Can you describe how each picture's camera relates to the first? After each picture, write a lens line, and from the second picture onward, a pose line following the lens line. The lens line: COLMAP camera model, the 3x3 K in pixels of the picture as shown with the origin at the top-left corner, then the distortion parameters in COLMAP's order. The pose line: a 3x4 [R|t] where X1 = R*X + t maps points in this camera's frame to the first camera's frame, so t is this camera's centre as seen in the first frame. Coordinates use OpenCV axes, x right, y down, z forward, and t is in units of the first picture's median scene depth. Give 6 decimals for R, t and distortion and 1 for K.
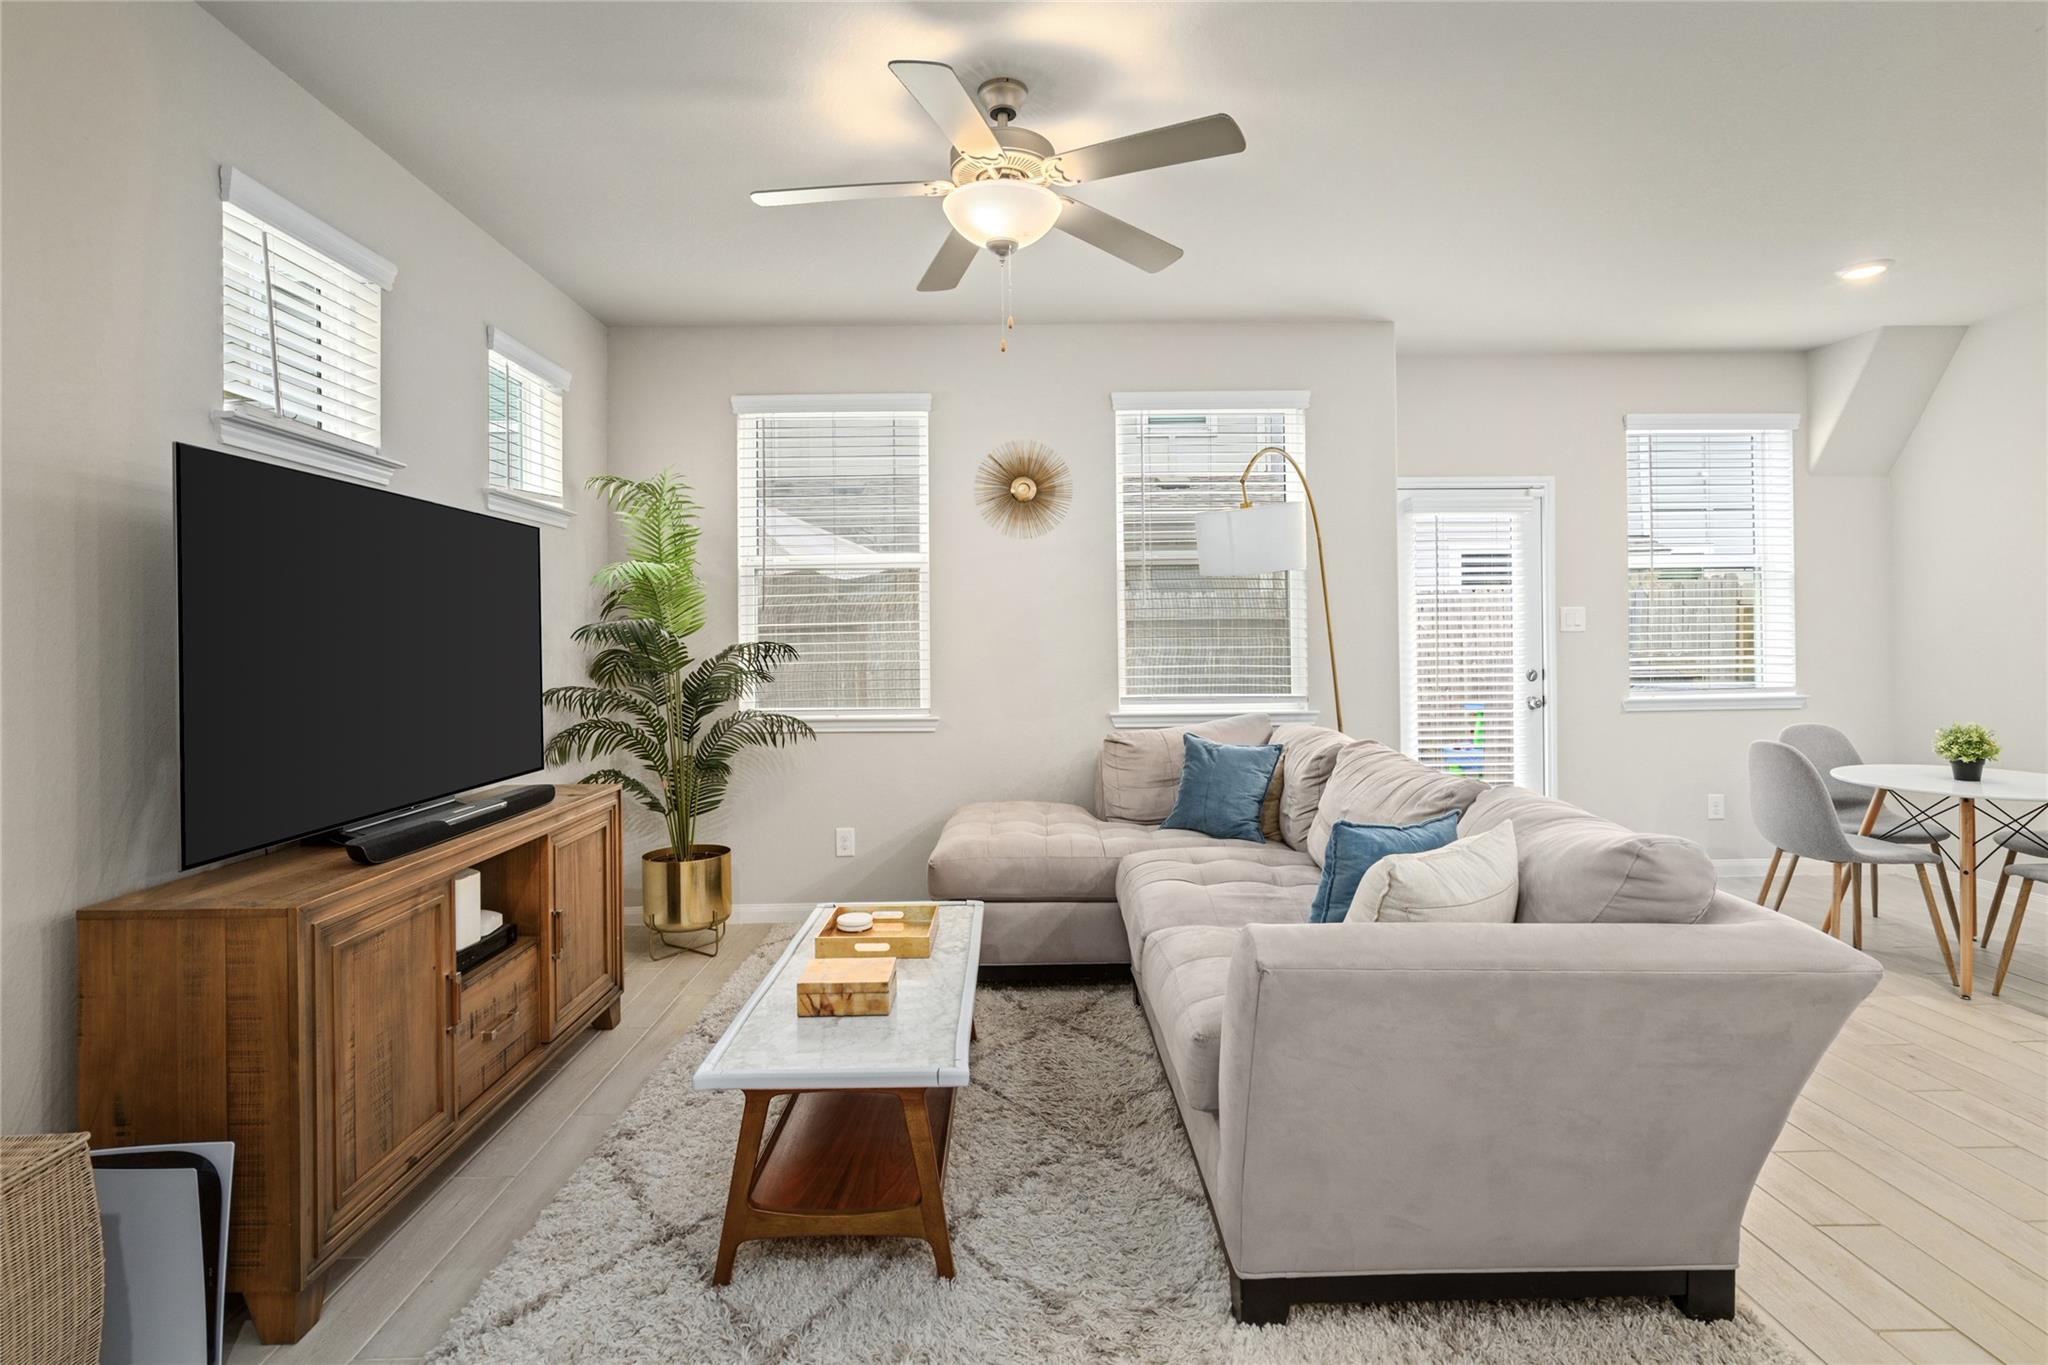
lens RADIAL K [[978.2, 0, 1012.8], [0, 978.2, 631.9], [0, 0, 1]] dist [0.000522, 0.001019]
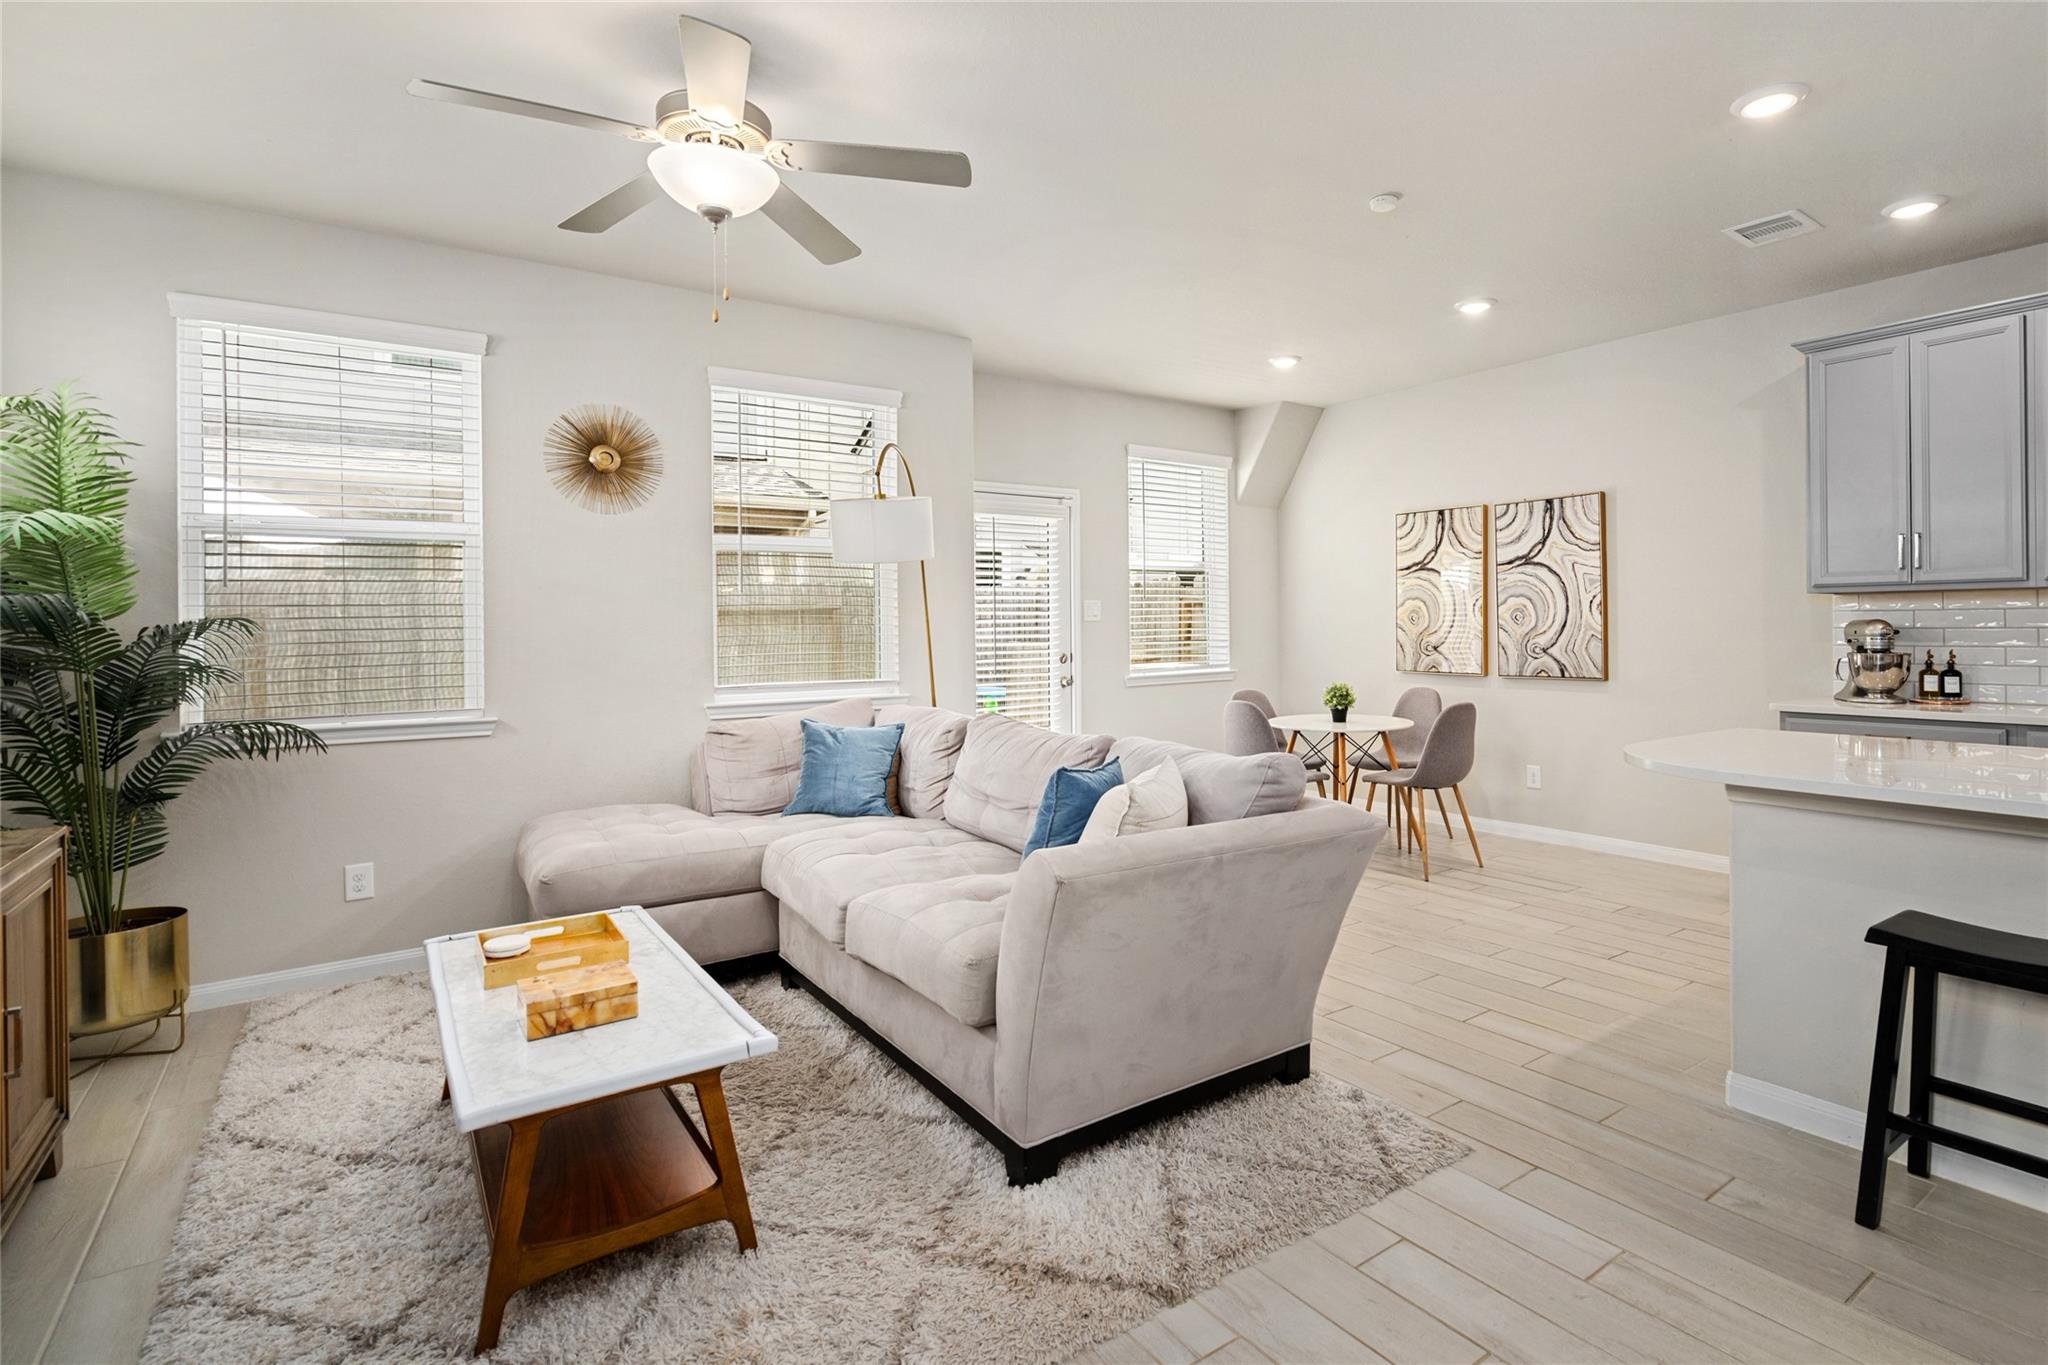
lens RADIAL K [[1023.0, 0, 1107.3], [0, 1023.0, 629.9], [0, 0, 1]] dist [-0.000246, 0.001085]
pose [[0.809506, -0.000911, 0.587110, -0.249237], [0.000540, 1.000000, 0.000808, 0.015548], [-0.587111, -0.000337, 0.809506, -0.041558]]
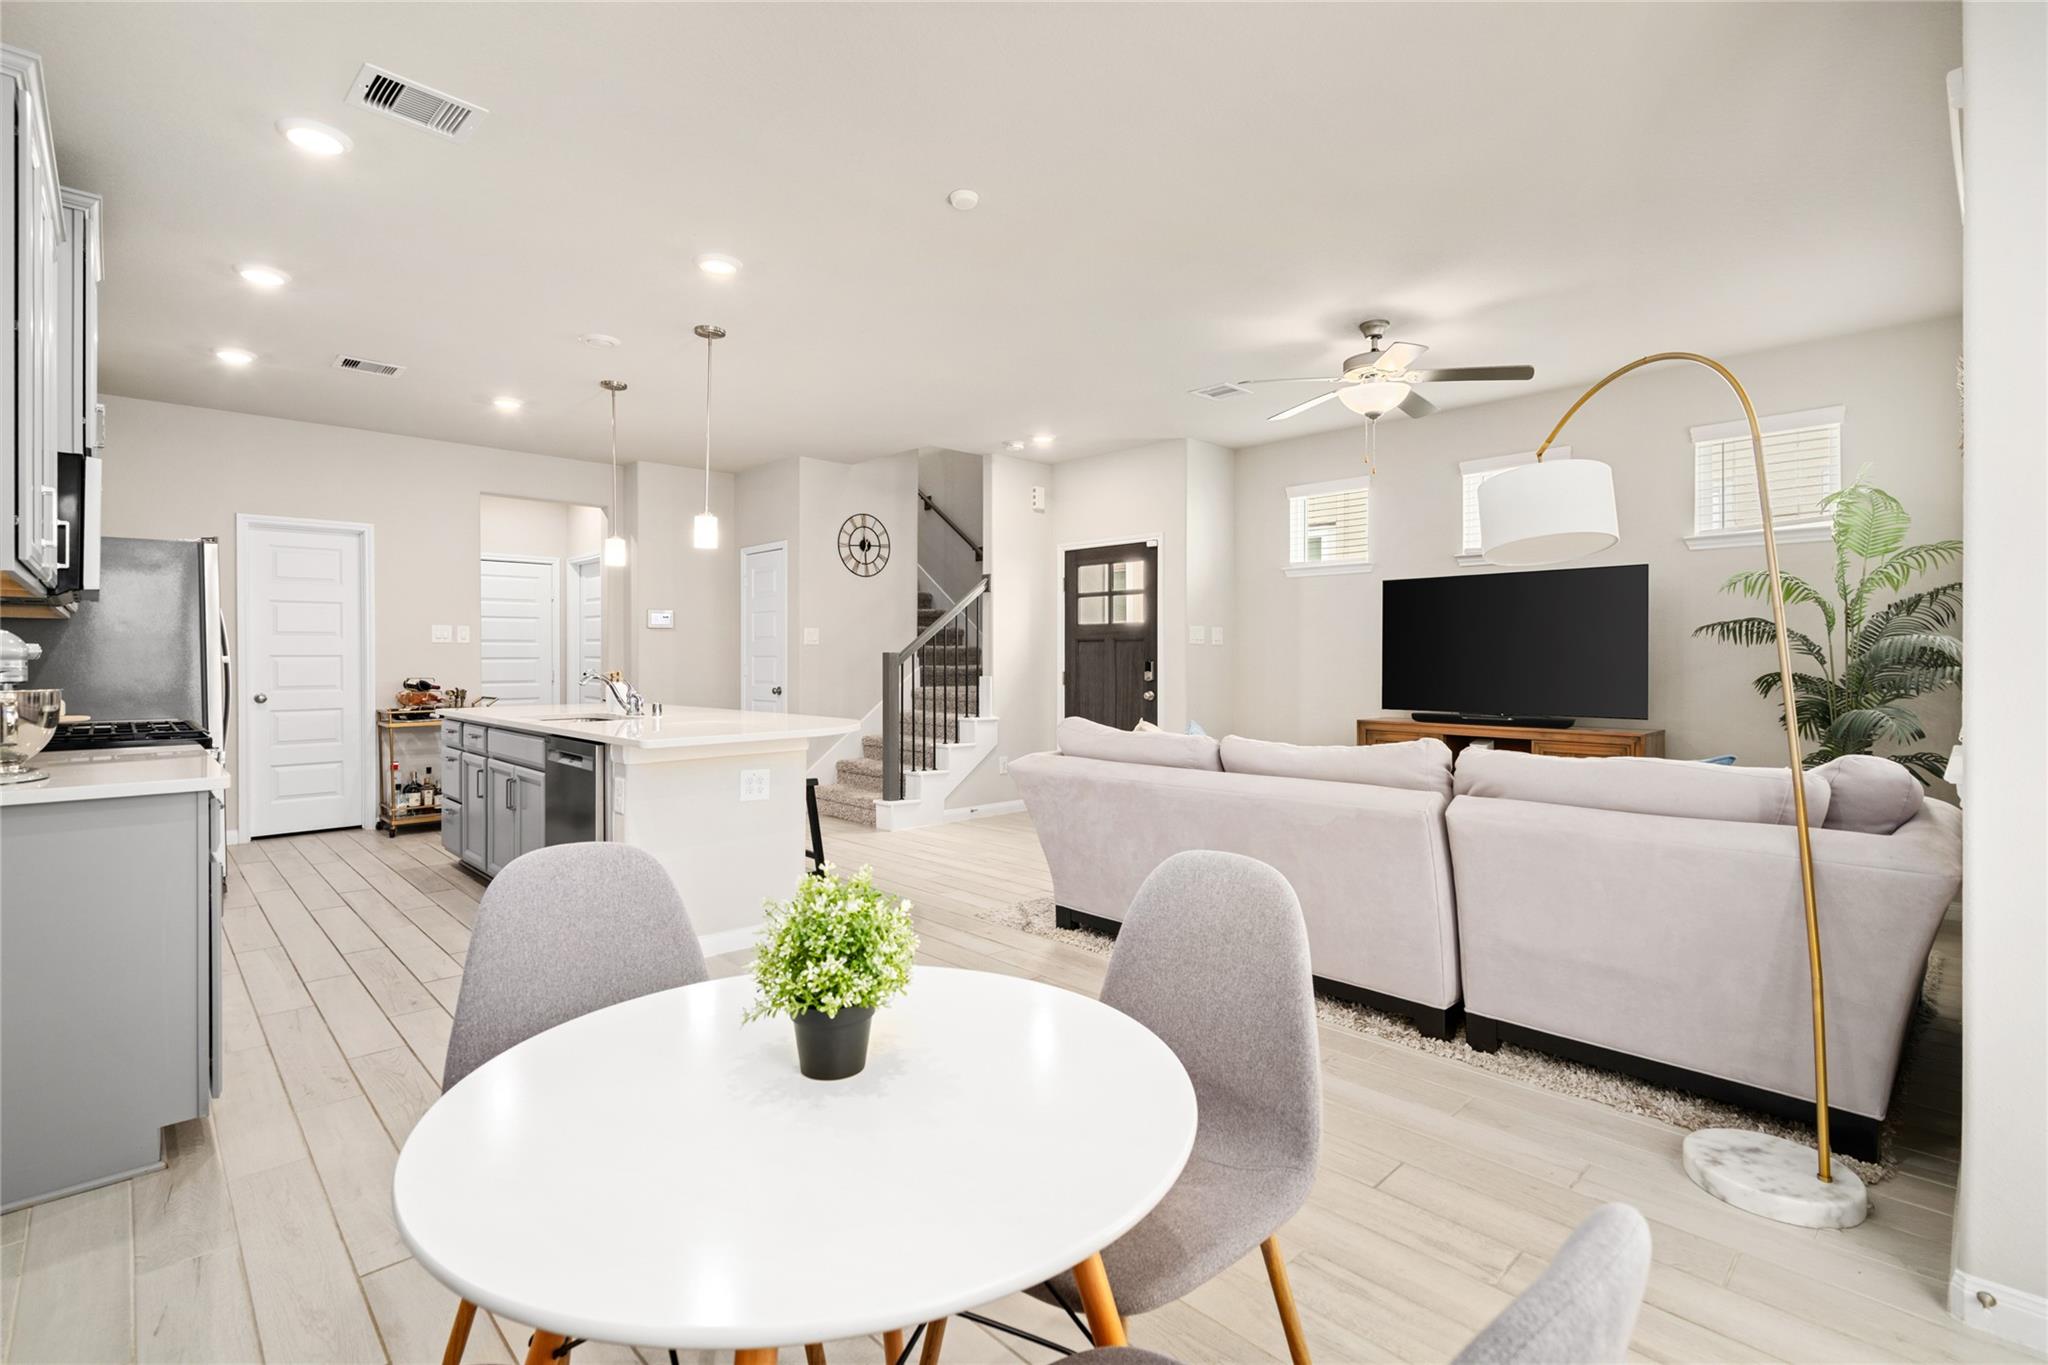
lens RADIAL K [[949.3, 0, 1022.3], [0, 949.3, 660.6], [0, 0, 1]] dist [-0.000180, 0.000288]
pose [[-0.720313, 0.008806, -0.693593, 1.404290], [0.009297, 0.999952, 0.003041, 0.035725], [0.693587, -0.004258, -0.720361, 1.529710]]
